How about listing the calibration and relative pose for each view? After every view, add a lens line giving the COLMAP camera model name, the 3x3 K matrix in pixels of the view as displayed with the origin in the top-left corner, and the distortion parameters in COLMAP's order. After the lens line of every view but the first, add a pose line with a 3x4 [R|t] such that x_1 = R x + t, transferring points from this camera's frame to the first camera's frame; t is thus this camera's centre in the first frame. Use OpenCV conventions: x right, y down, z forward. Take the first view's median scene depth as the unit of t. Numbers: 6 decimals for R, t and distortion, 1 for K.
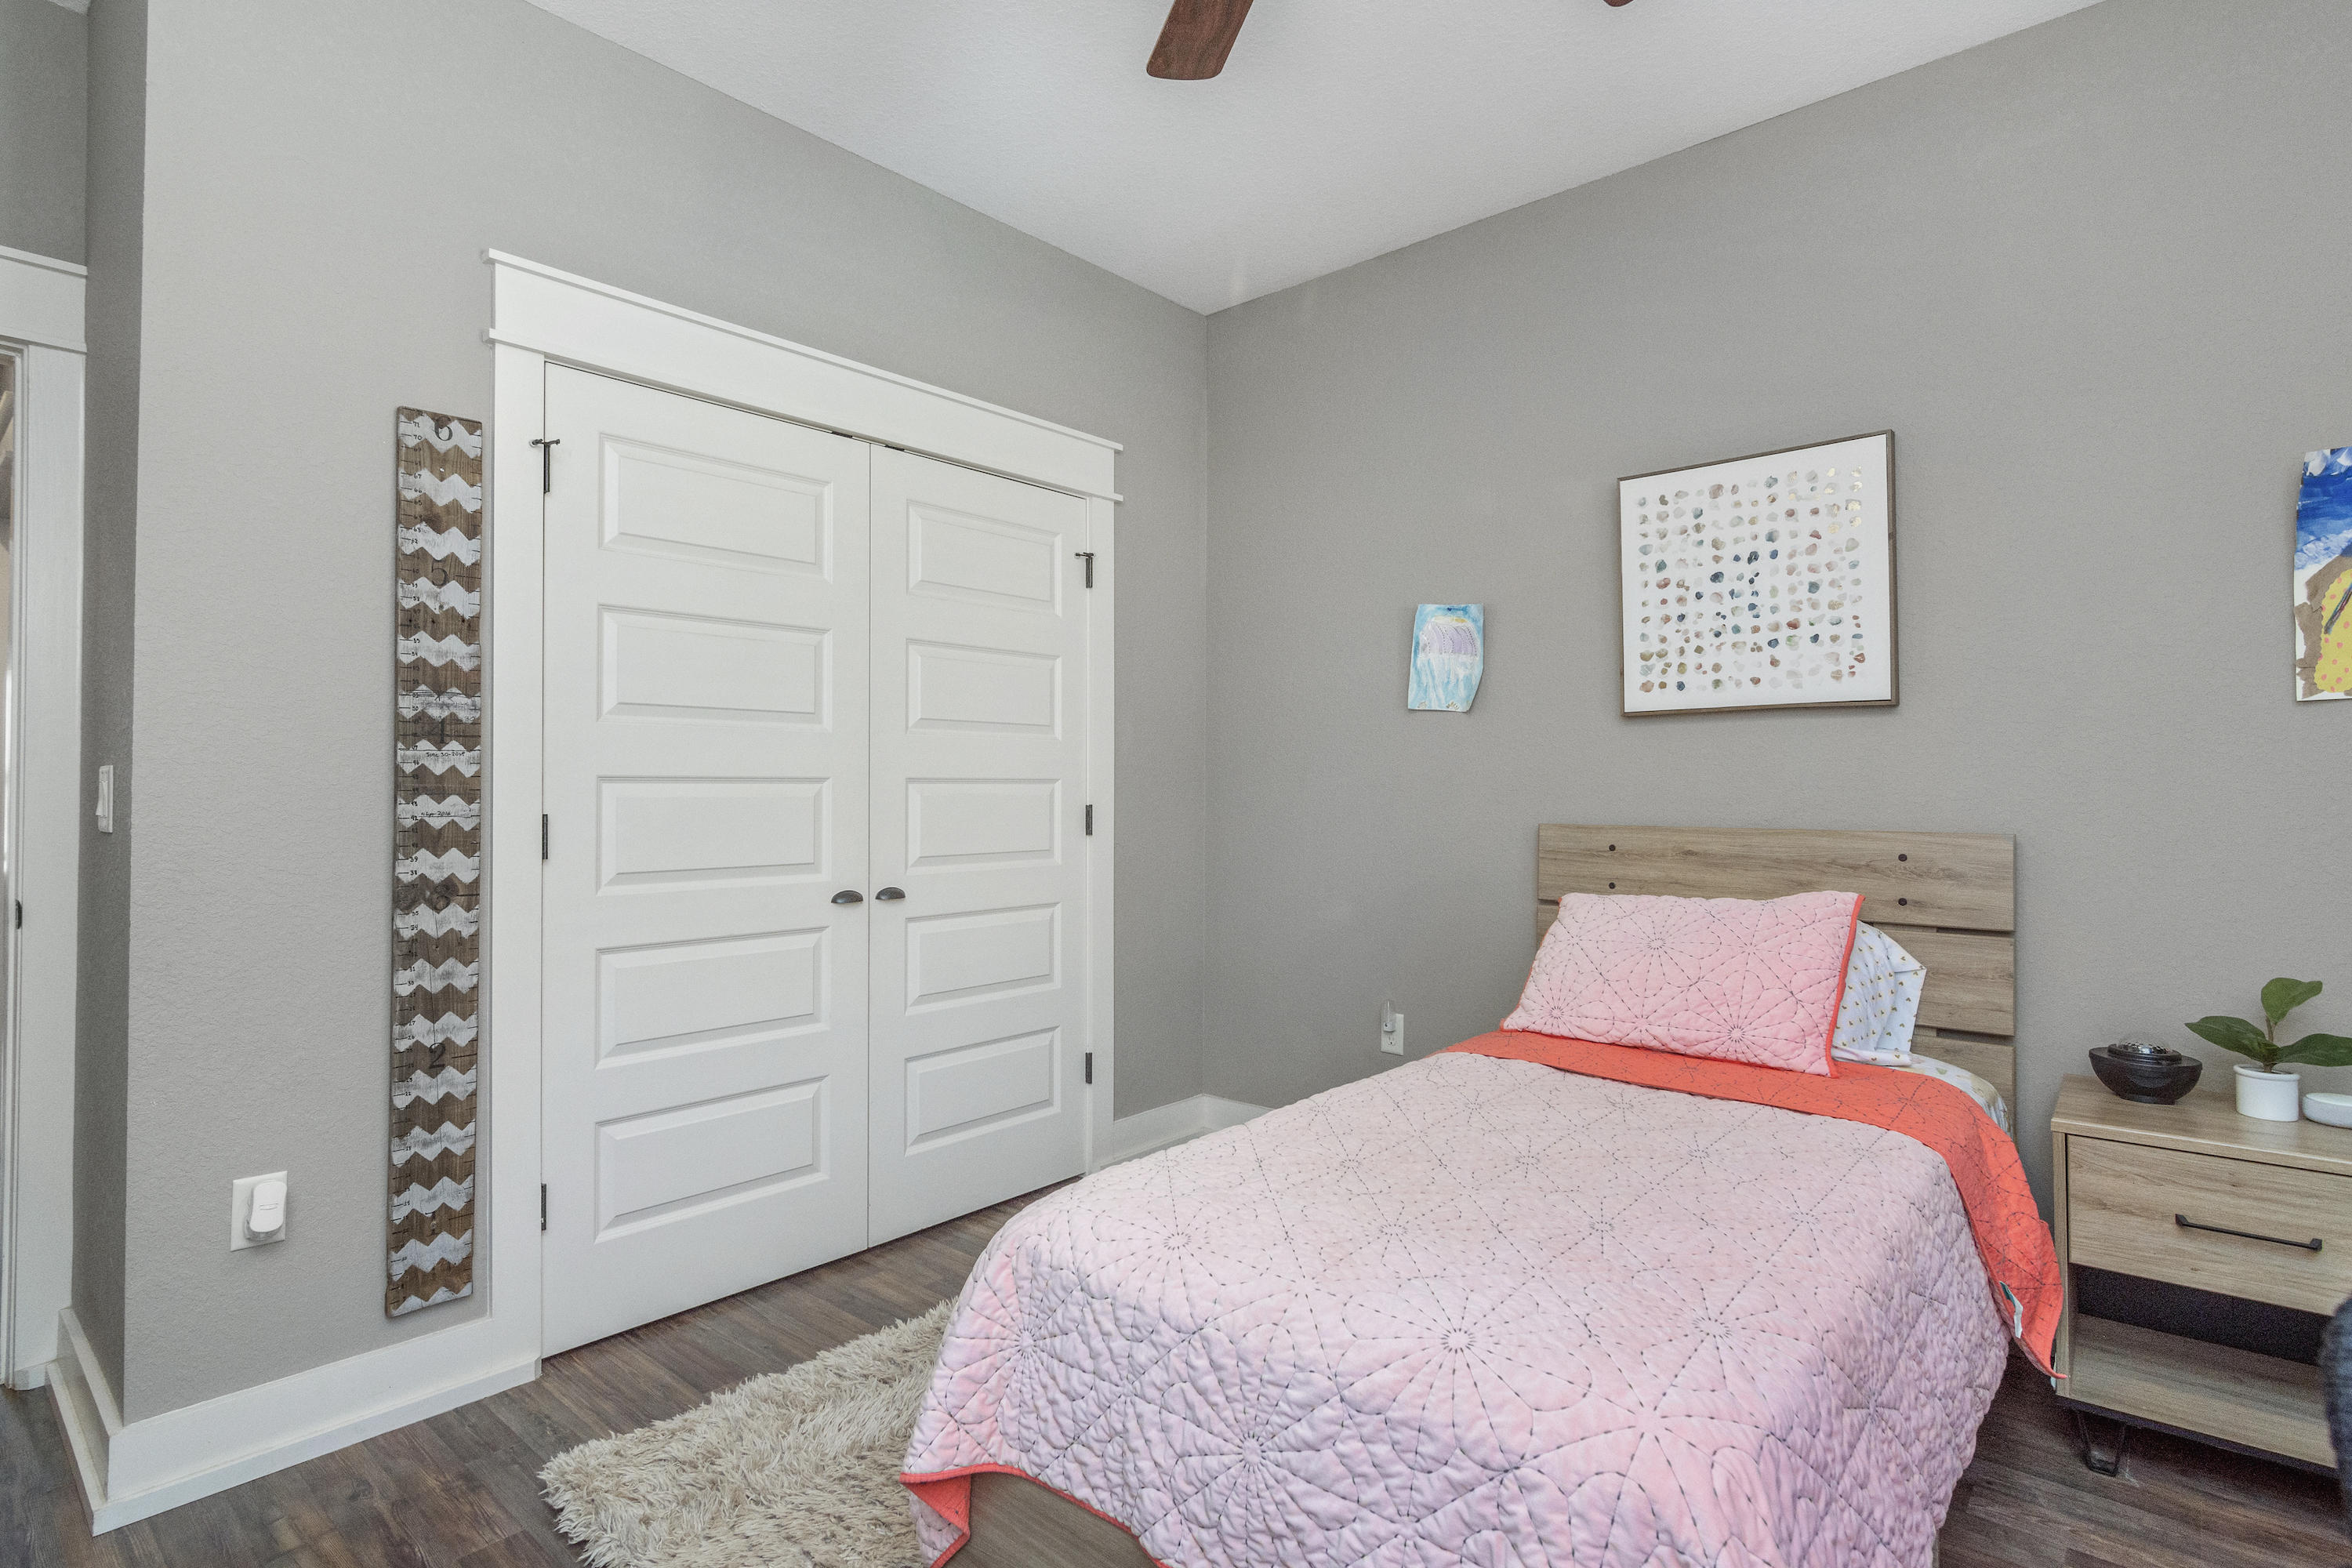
lens RADIAL K [[1138.4, 0, 1173.4], [0, 1138.4, 813.0], [0, 0, 1]] dist [-0.001340, -0.000528]
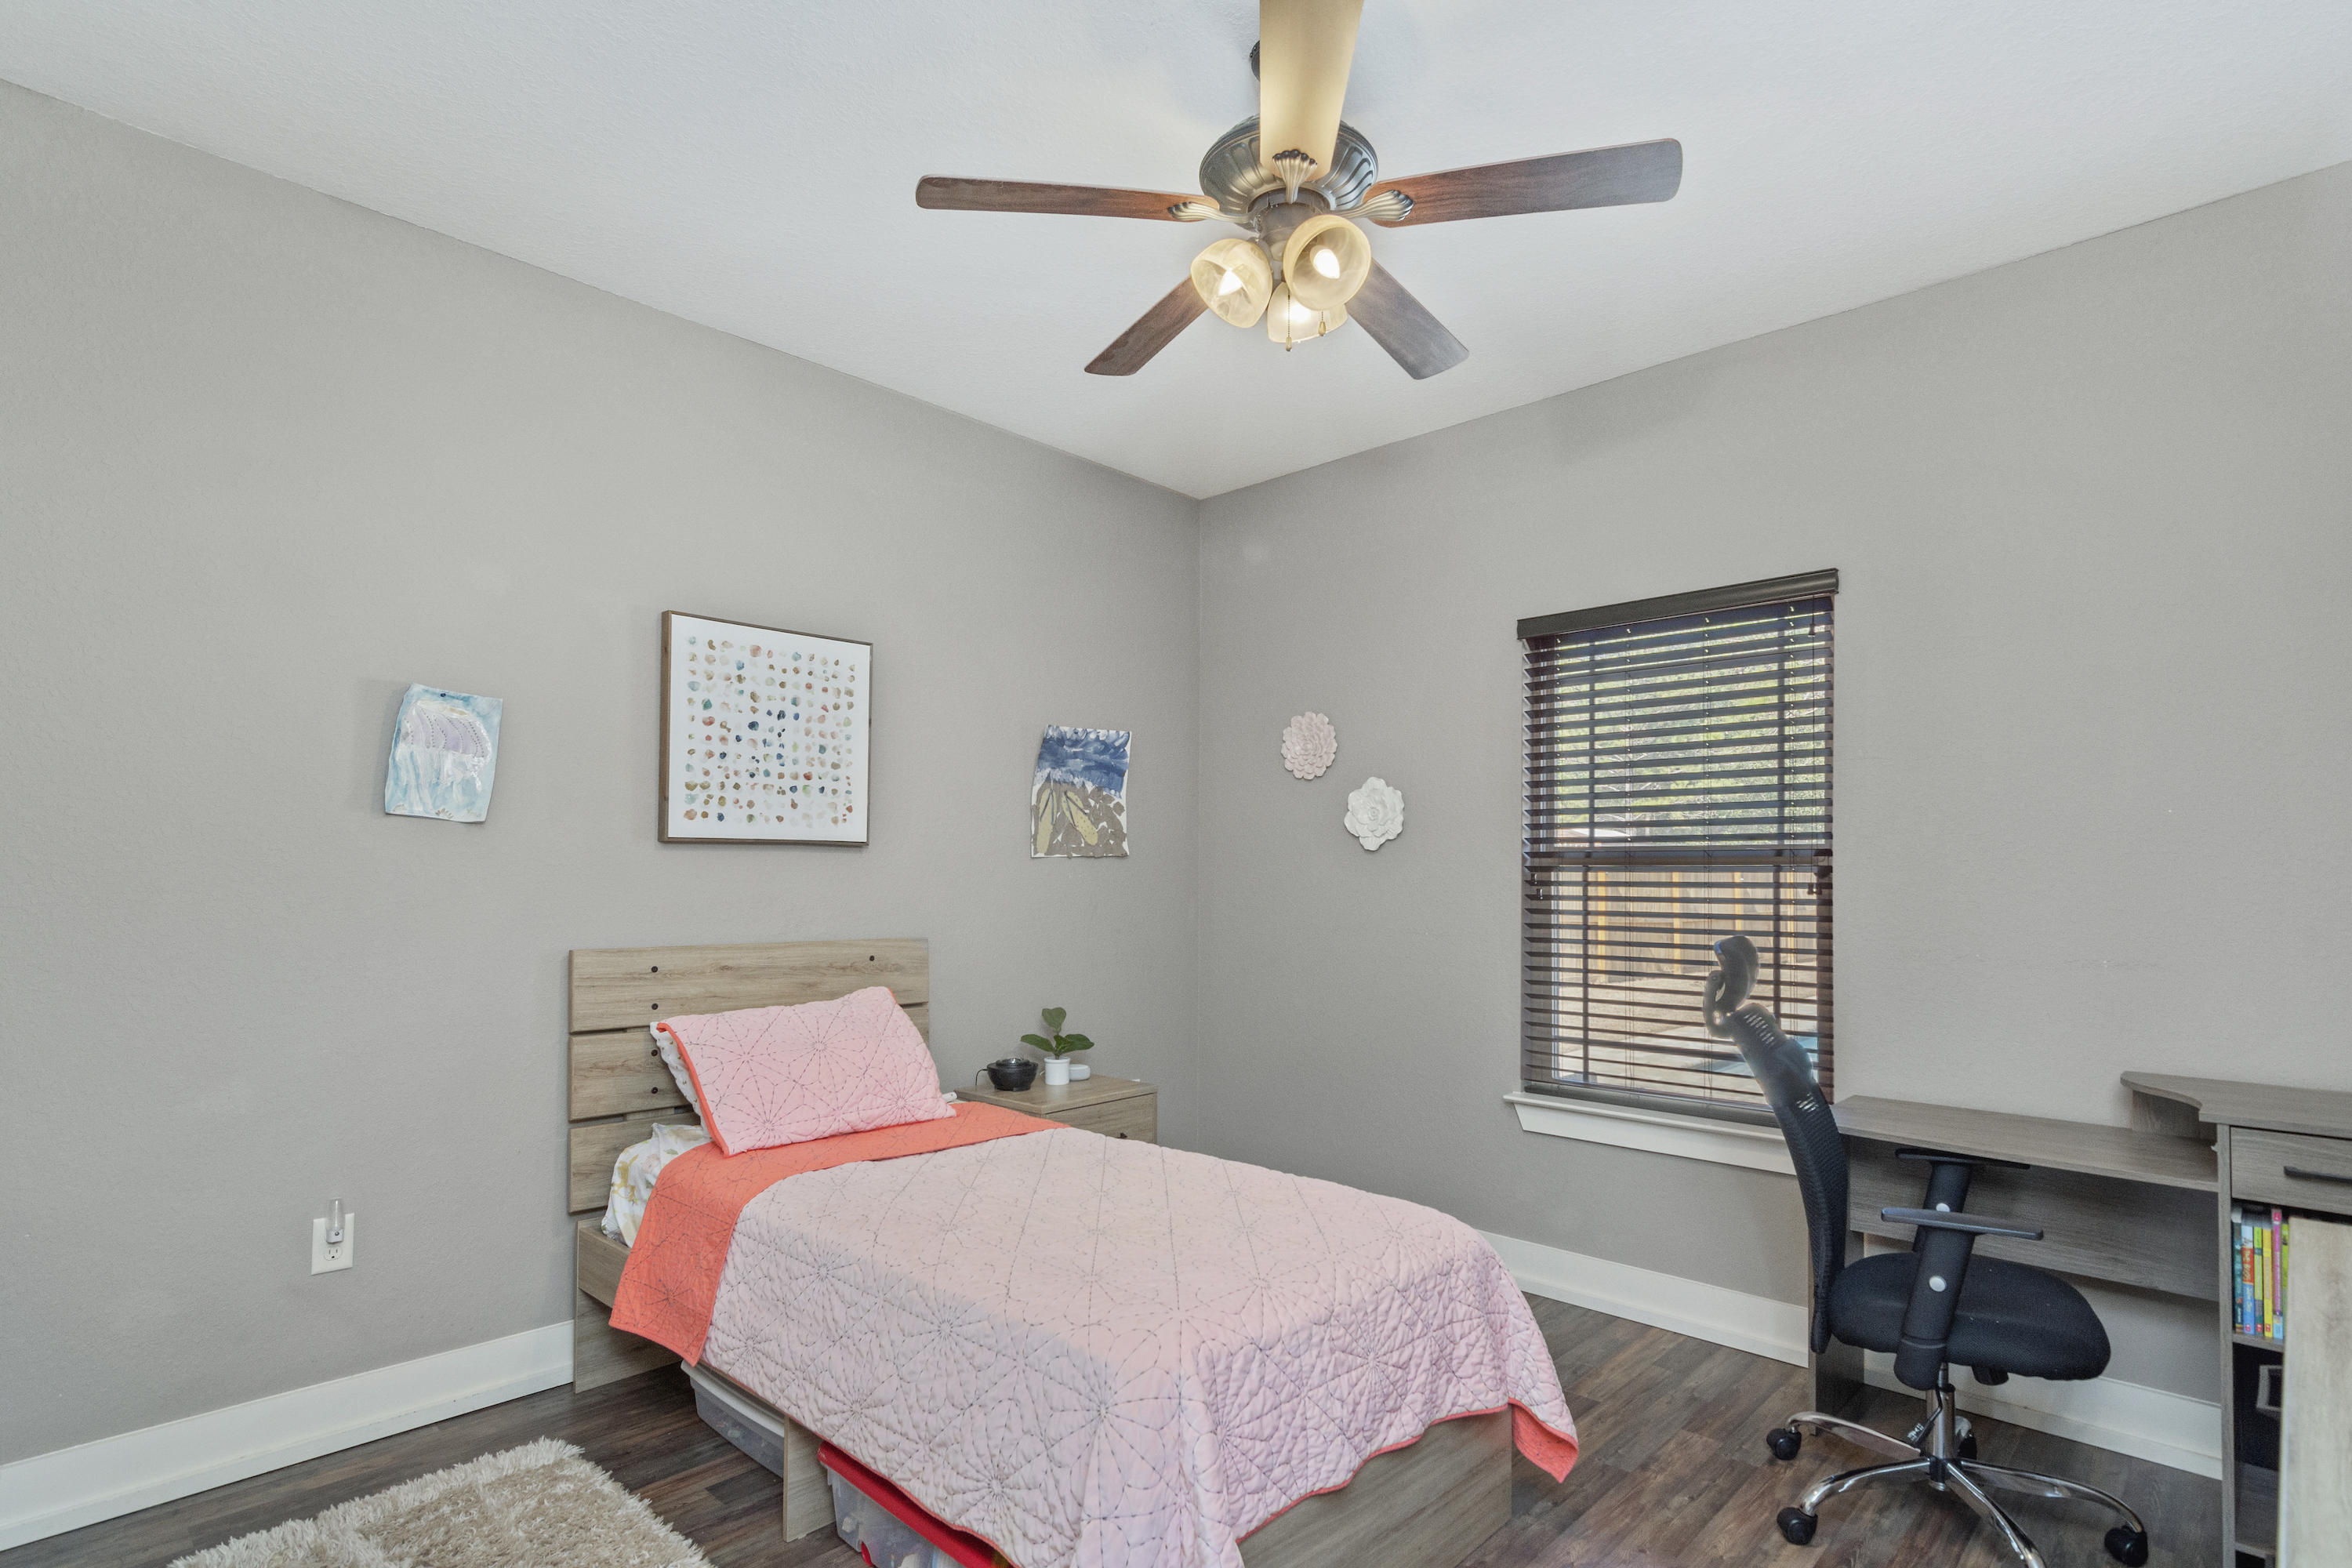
lens RADIAL K [[1172.9, 0, 1177.2], [0, 1172.9, 888.0], [0, 0, 1]] dist [0.000235, -0.000044]
pose [[0.054618, -0.010030, 0.998457, -0.685384], [0.014516, 0.999852, 0.009250, -0.048634], [-0.998402, 0.013989, 0.054756, 0.515113]]
